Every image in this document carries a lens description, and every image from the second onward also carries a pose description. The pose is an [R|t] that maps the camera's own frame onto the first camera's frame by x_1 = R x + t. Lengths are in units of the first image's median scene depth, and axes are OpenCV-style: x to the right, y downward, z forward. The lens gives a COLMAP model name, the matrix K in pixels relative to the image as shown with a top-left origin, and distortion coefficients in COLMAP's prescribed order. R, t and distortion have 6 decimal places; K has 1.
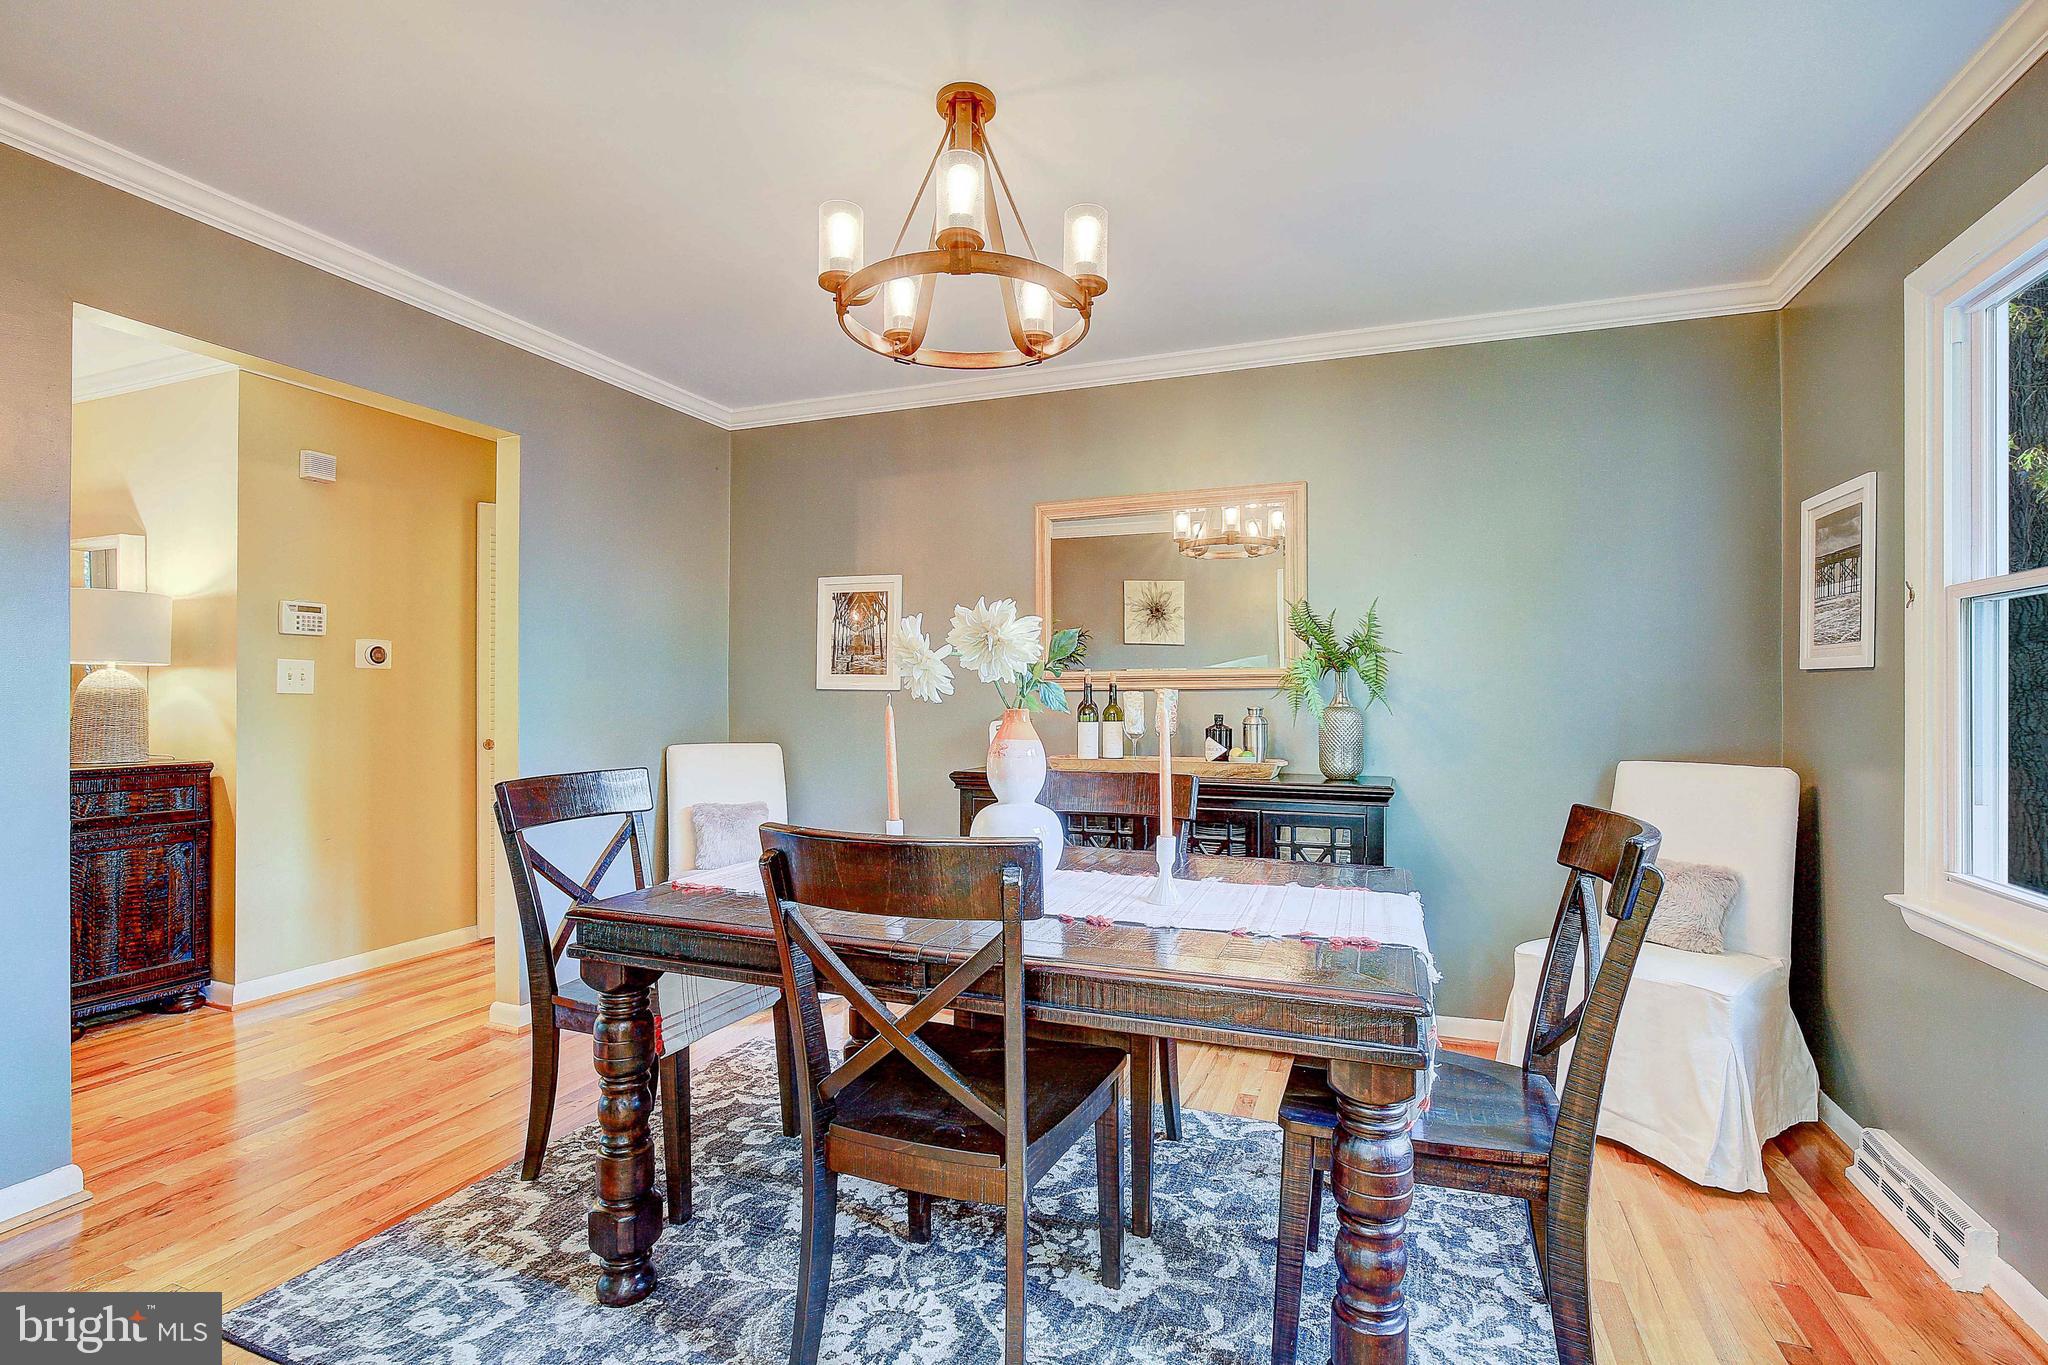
lens RADIAL K [[951.7, 0, 1009.7], [0, 951.7, 681.9], [0, 0, 1]] dist [-0.010904, 0.002092]
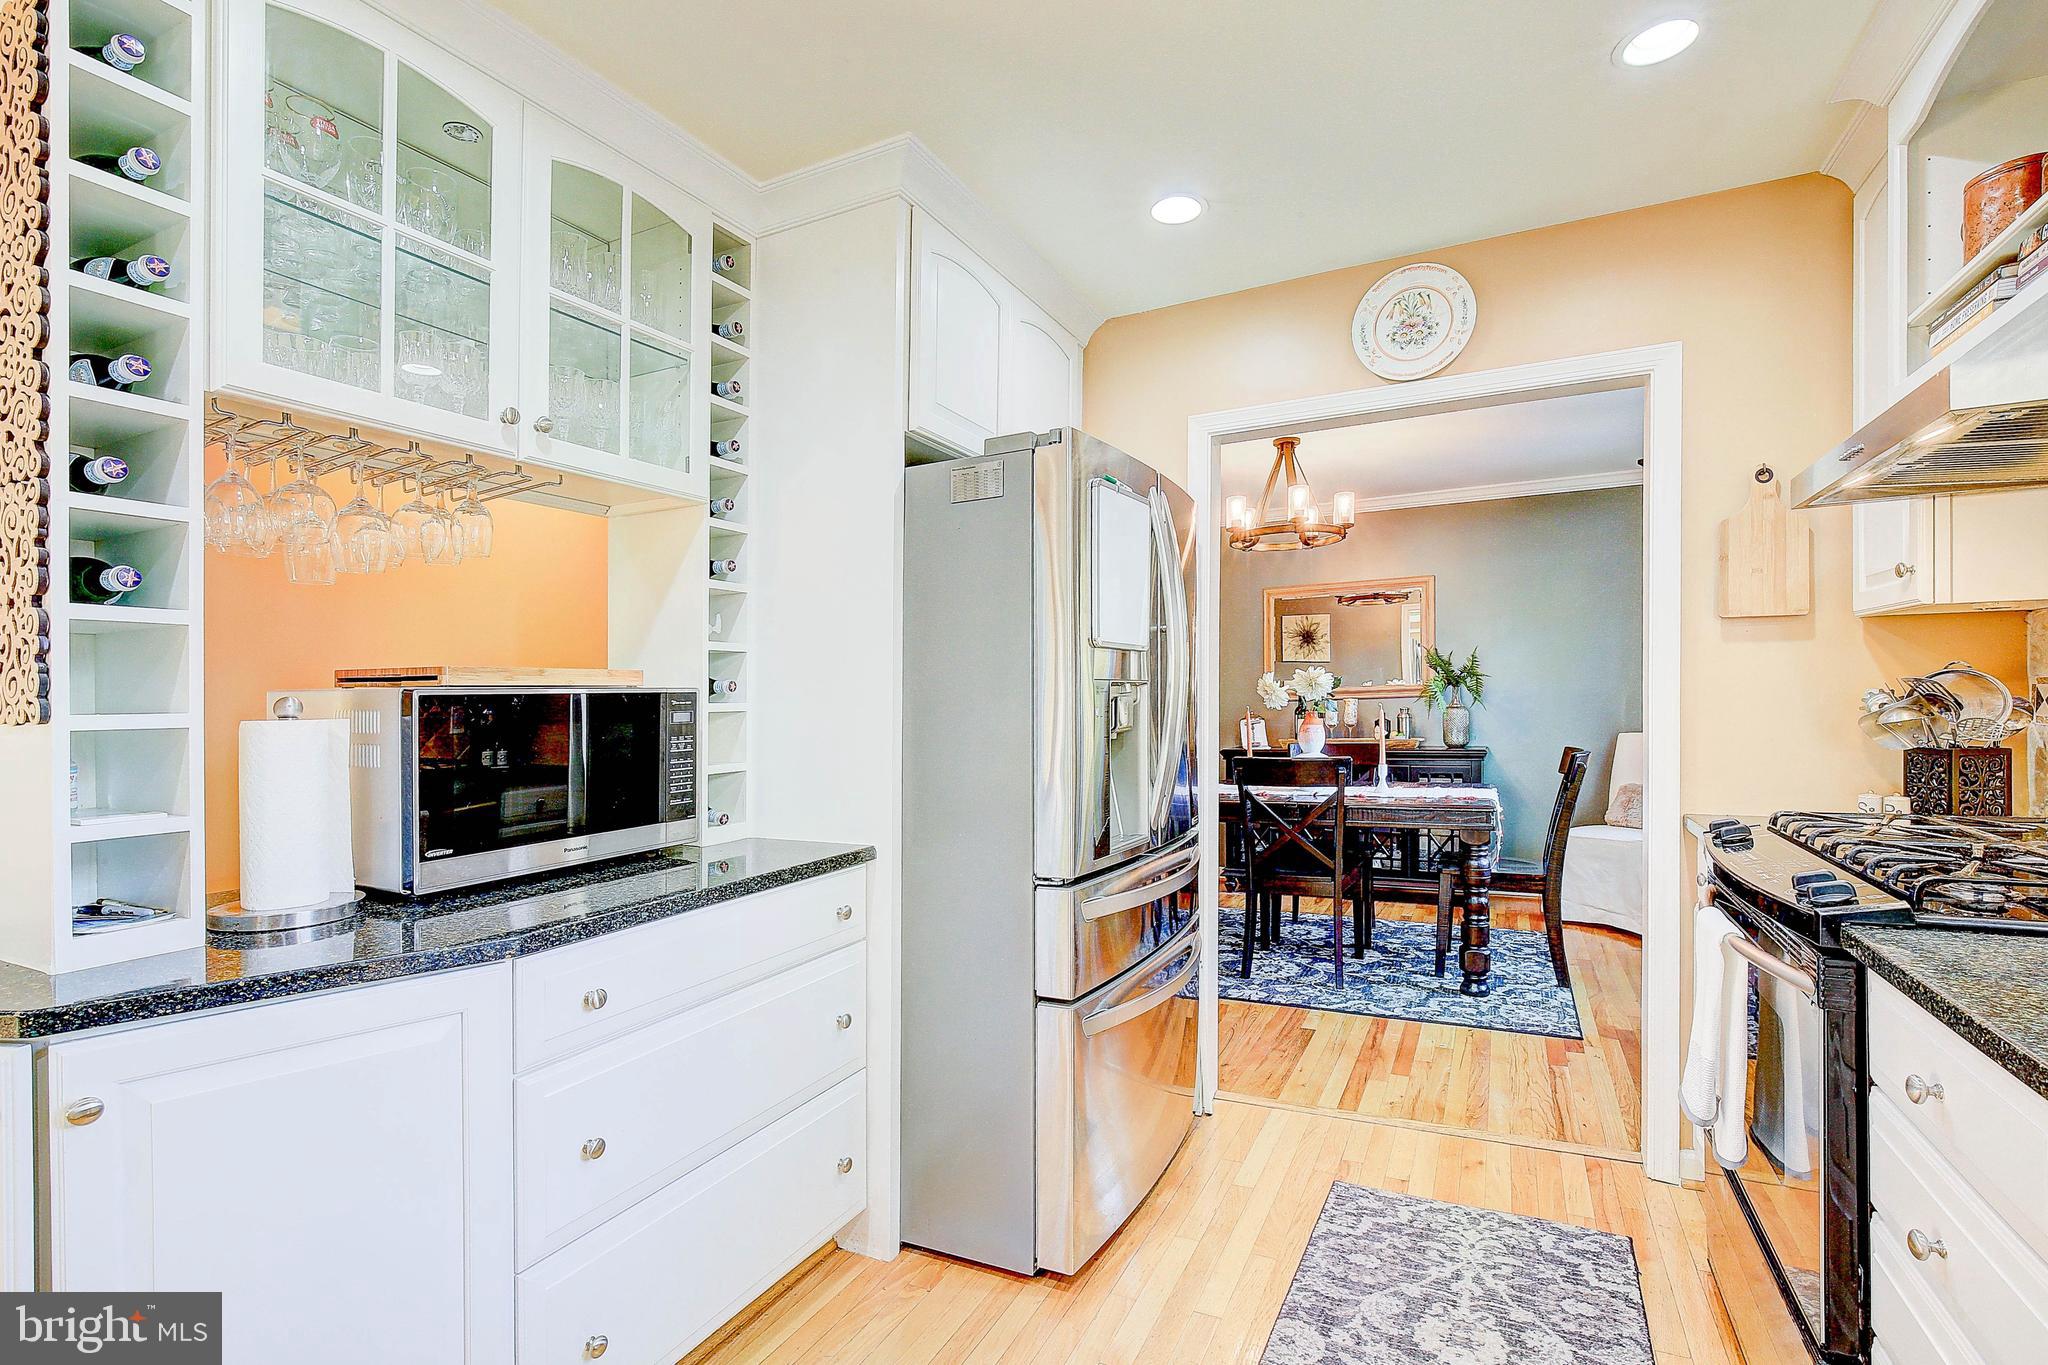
lens RADIAL K [[951.7, 0, 1001.8], [0, 951.7, 709.4], [0, 0, 1]] dist [-0.010904, 0.002092]
pose [[0.995189, -0.015326, -0.096771, -0.492175], [0.017815, 0.999531, 0.024908, -0.042872], [0.096344, -0.026512, 0.994995, -1.282742]]
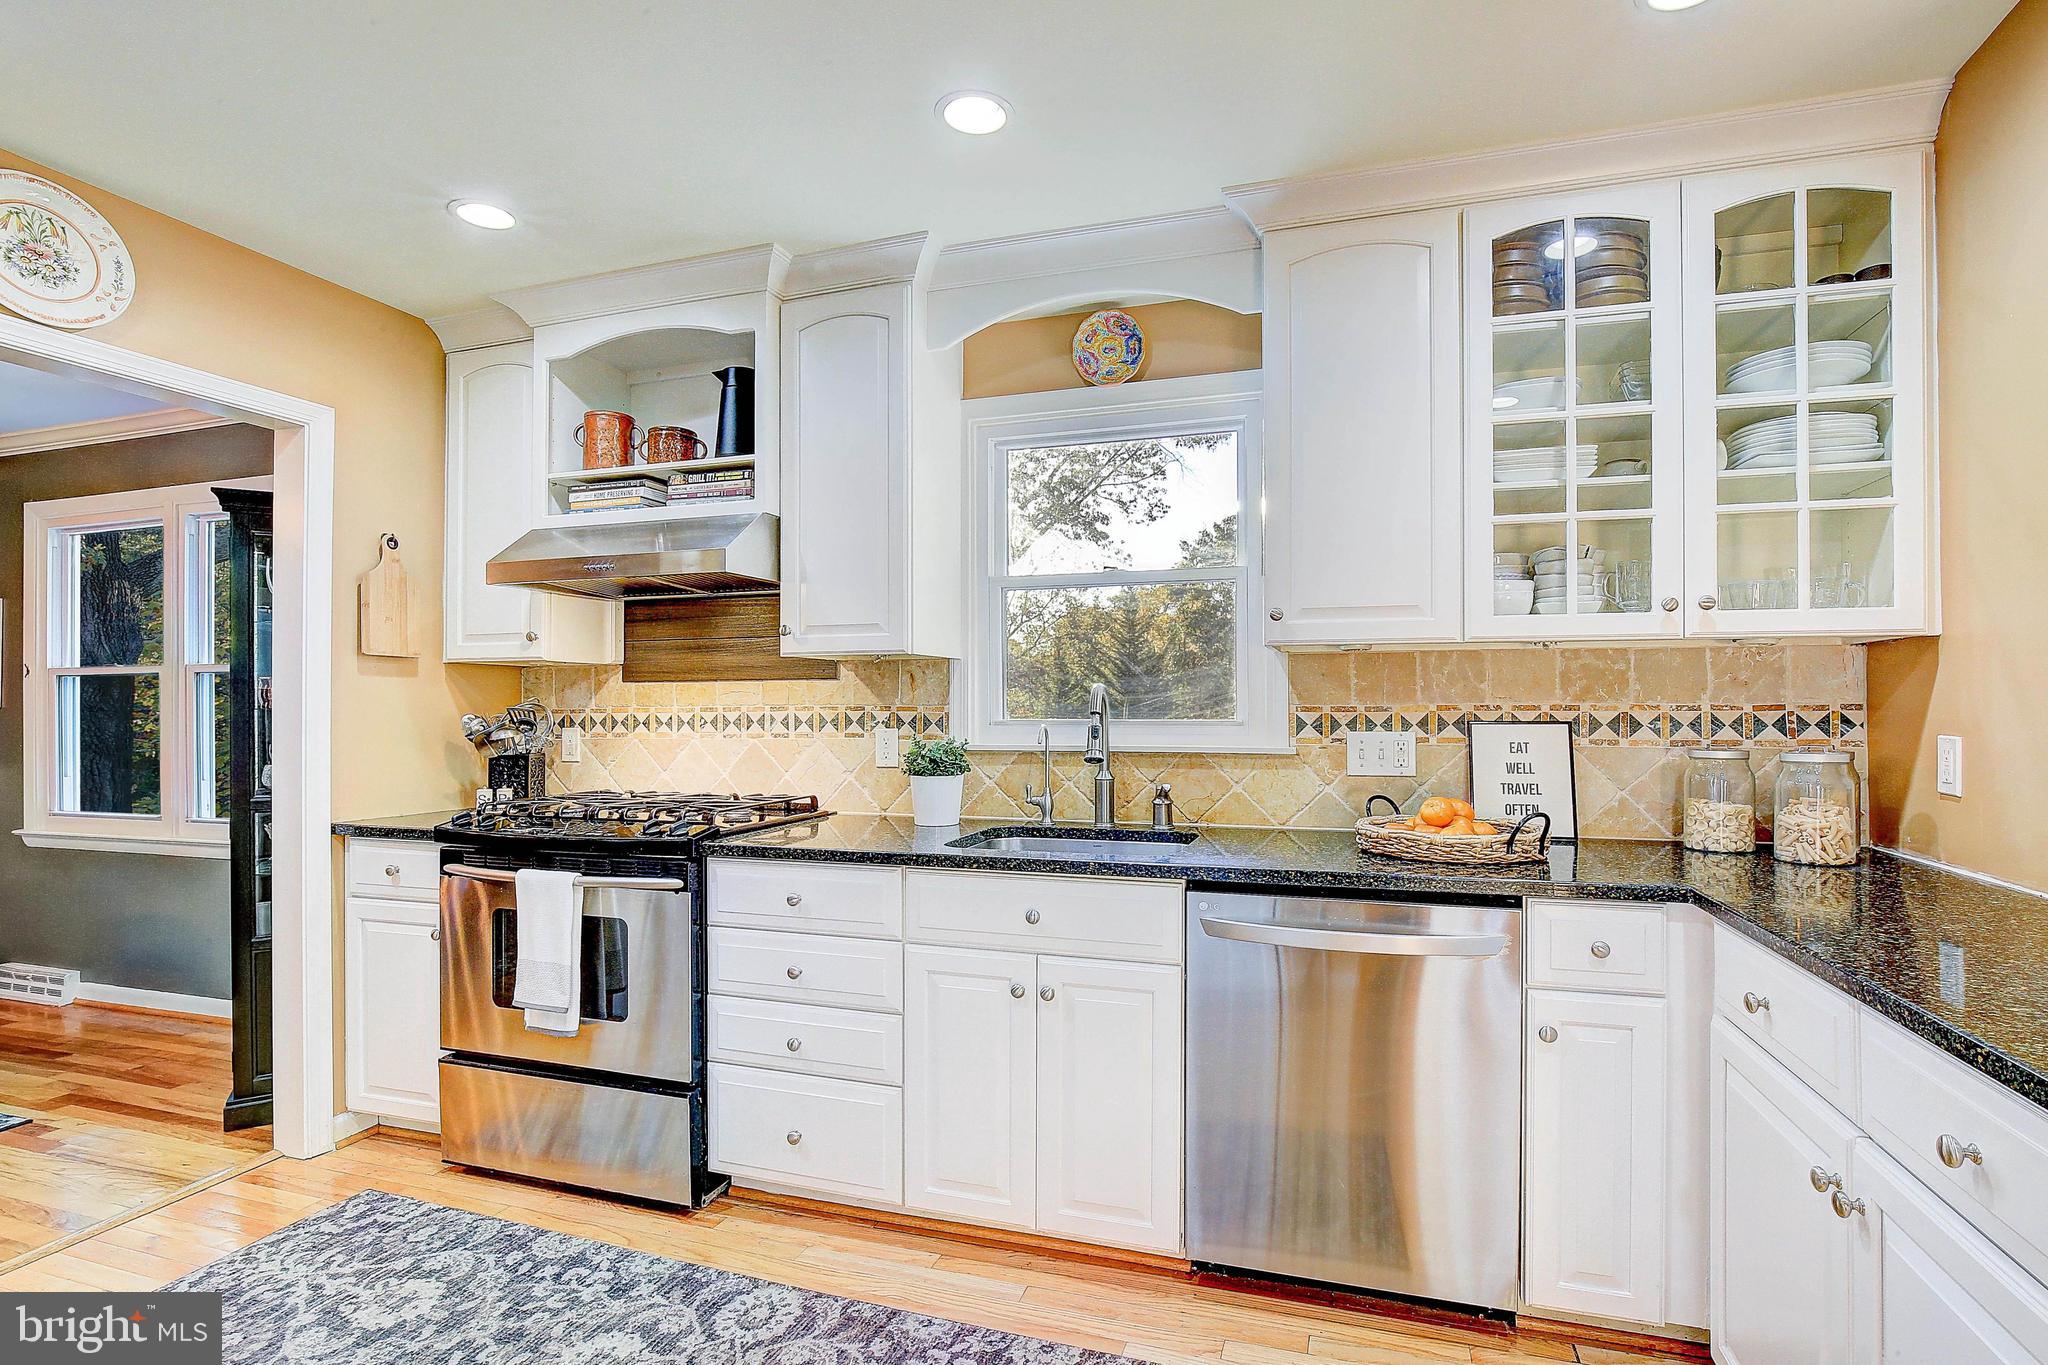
lens RADIAL K [[951.7, 0, 1080.3], [0, 951.7, 724.7], [0, 0, 1]] dist [-0.010904, 0.002092]
pose [[-0.065783, -0.010674, 0.997777, -1.114271], [-0.016068, 0.999824, 0.009637, -0.037218], [-0.997705, -0.015399, -0.065943, -1.023436]]
